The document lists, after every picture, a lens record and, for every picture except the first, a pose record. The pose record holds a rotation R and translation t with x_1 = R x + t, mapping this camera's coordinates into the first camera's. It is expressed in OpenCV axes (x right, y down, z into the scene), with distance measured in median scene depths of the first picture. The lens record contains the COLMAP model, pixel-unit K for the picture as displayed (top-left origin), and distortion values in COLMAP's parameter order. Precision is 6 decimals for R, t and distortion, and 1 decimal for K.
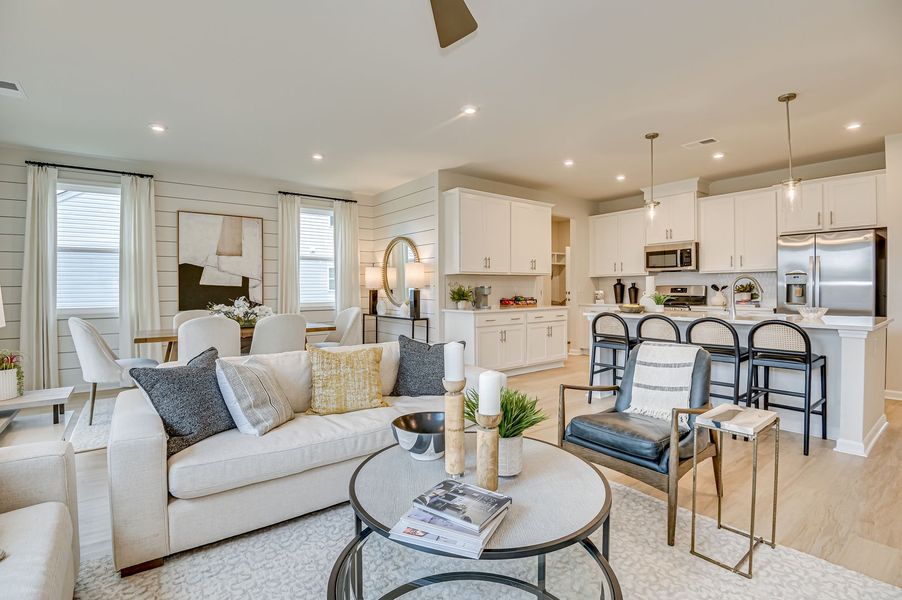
lens RADIAL K [[442.2, 0, 451.0], [0, 442.2, 300.0], [0, 0, 1]] dist [-0.001216, -0.000115]
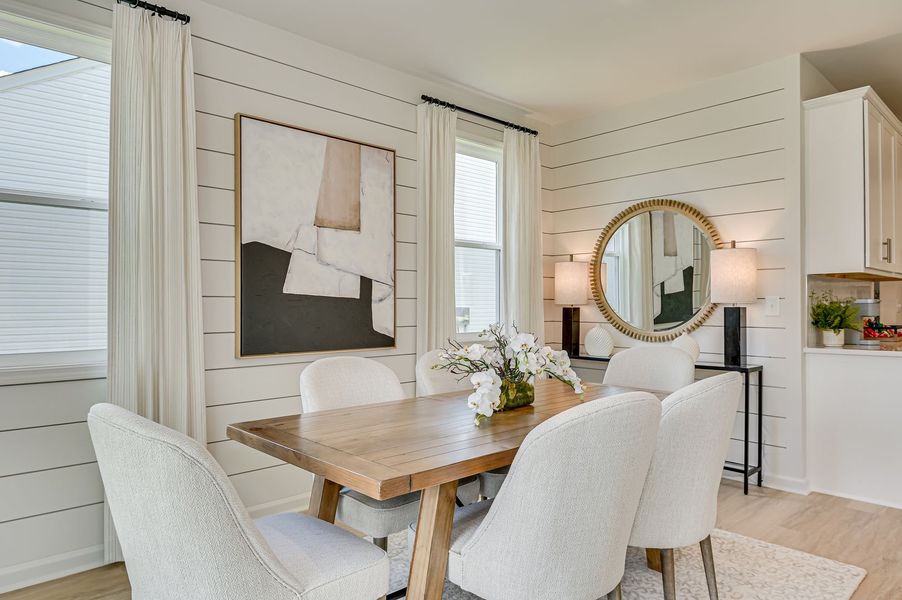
lens RADIAL K [[586.8, 0, 453.9], [0, 586.8, 313.6], [0, 0, 1]] dist [-0.001925, -0.001169]
pose [[0.994534, -0.001872, 0.104400, -0.448678], [0.003607, 0.999859, -0.016429, -0.005374], [-0.104354, 0.016716, 0.994400, 0.405386]]
